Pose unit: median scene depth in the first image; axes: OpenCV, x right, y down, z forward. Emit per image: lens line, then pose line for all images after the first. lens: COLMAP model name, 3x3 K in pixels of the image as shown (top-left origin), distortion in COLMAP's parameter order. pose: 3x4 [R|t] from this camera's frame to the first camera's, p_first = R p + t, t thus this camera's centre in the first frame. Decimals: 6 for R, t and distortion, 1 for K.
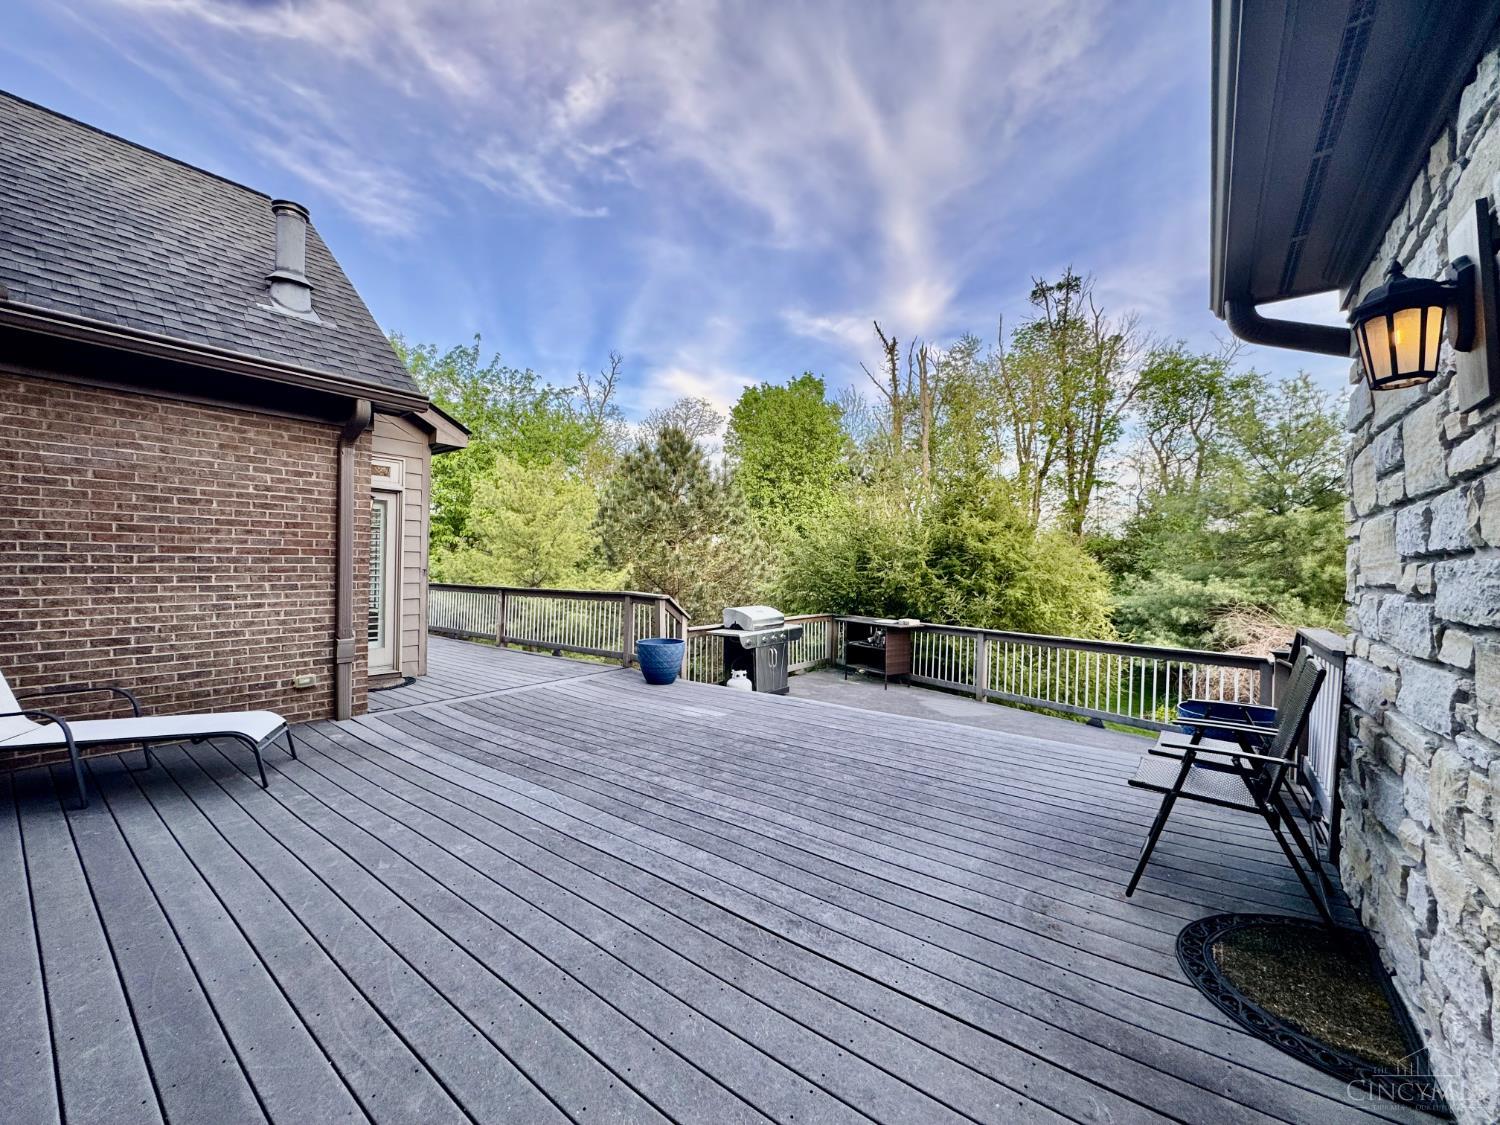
lens RADIAL K [[598.6, 0, 748.3], [0, 598.6, 576.8], [0, 0, 1]] dist [0.001741, 0.000098]
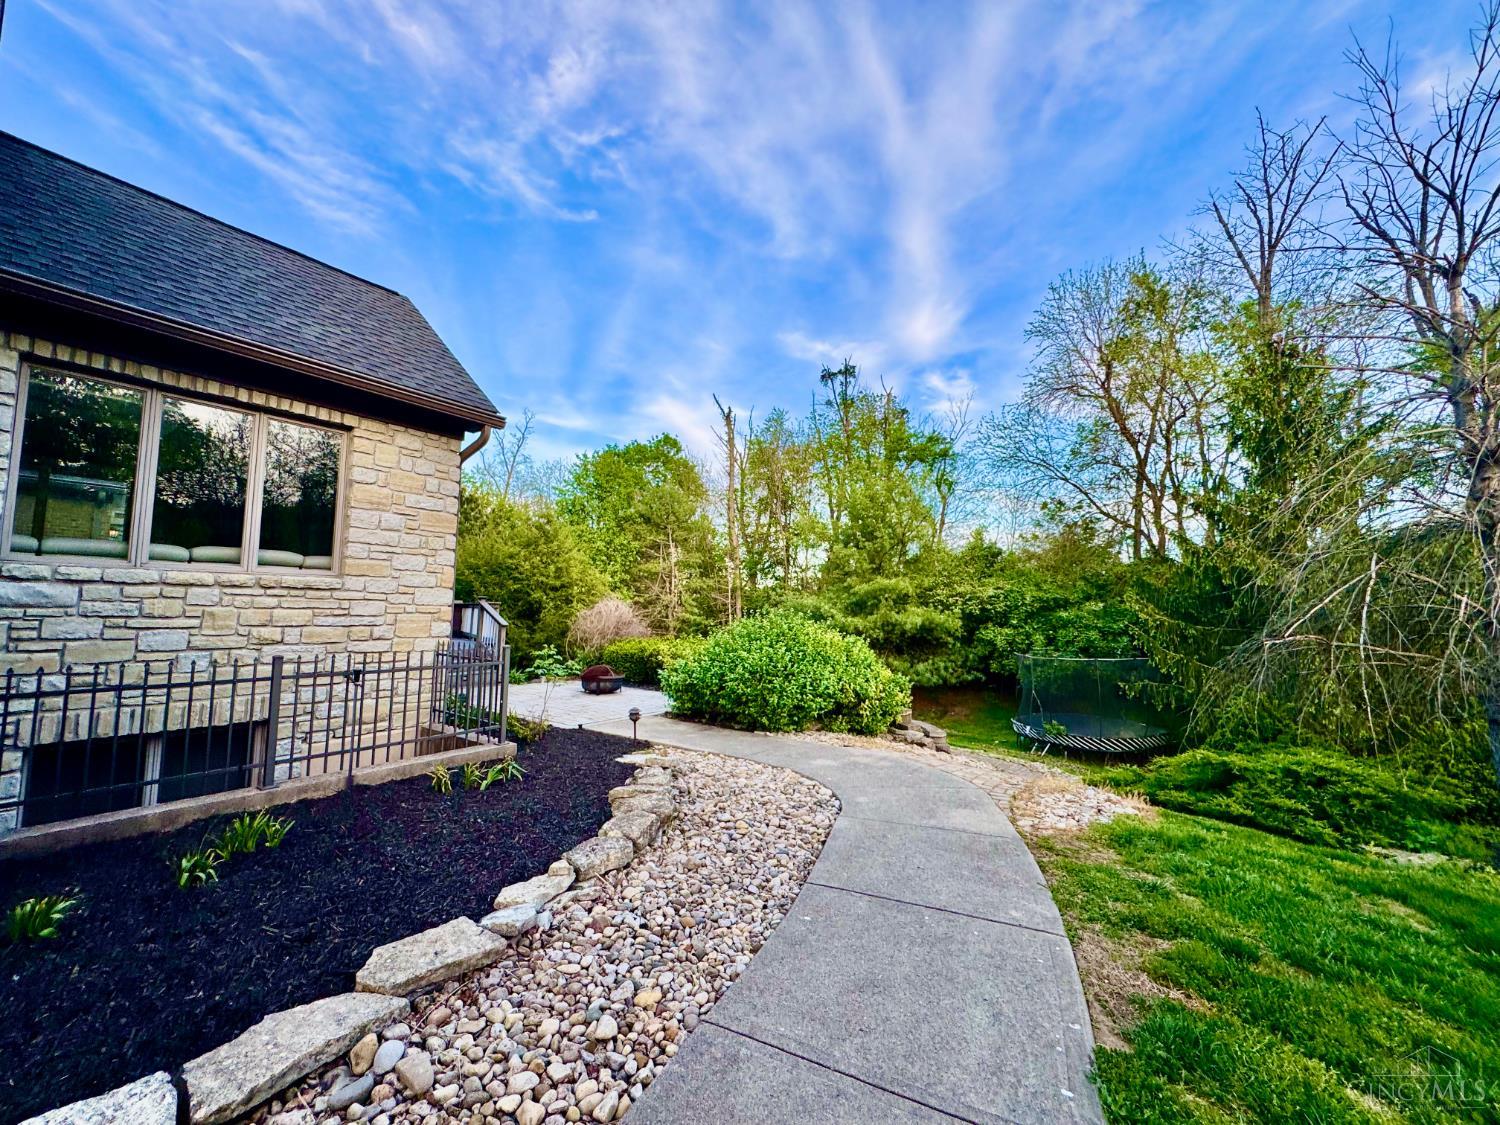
lens RADIAL K [[598.6, 0, 750.7], [0, 598.6, 518.0], [0, 0, 1]] dist [0.001741, 0.000098]
pose [[0.999305, 0.021247, 0.030617, -0.014359], [-0.015607, 0.984639, -0.173903, 0.003959], [-0.033842, 0.173304, 0.984287, 0.198656]]
